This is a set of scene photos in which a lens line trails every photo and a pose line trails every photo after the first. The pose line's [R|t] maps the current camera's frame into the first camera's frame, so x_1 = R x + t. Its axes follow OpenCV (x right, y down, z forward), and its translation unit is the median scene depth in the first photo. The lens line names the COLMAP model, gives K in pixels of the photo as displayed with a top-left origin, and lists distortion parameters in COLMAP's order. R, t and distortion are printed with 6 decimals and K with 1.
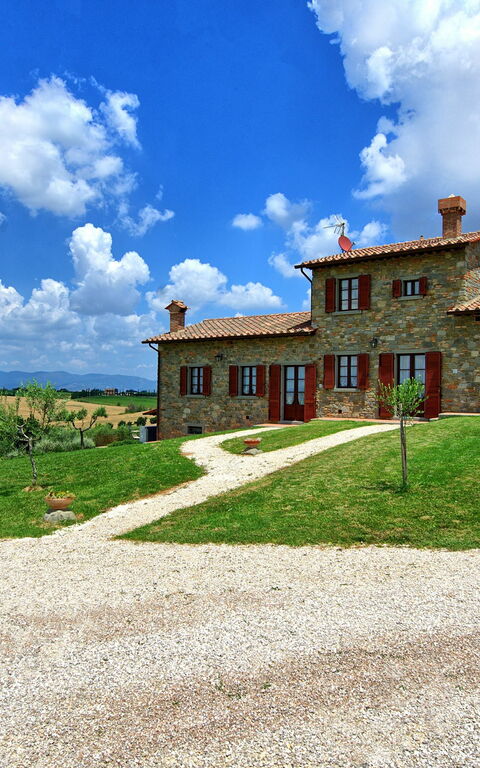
lens RADIAL K [[668.7, 0, 269.5], [0, 668.7, 382.0], [0, 0, 1]] dist [0.008679, -0.002897]
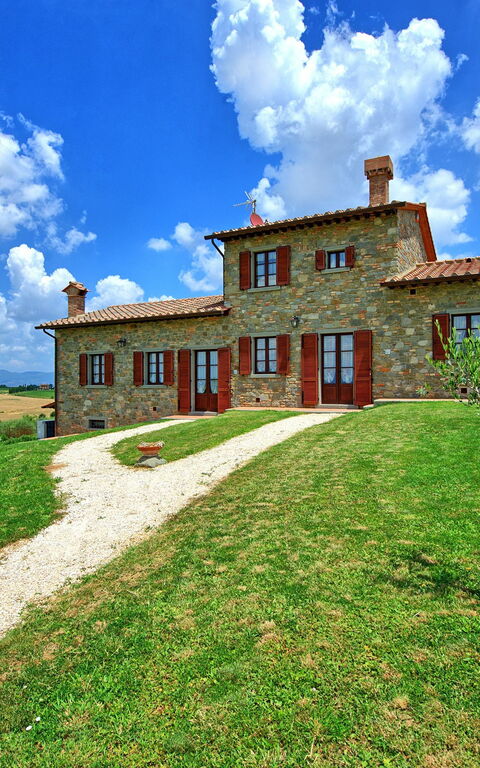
lens RADIAL K [[503.5, 0, 248.2], [0, 503.5, 406.2], [0, 0, 1]] dist [0.005947, 0.003297]
pose [[0.991259, -0.023875, 0.129755, 0.003649], [0.016403, 0.998161, 0.058355, 0.011889], [-0.130910, -0.055716, 0.989827, 0.305796]]
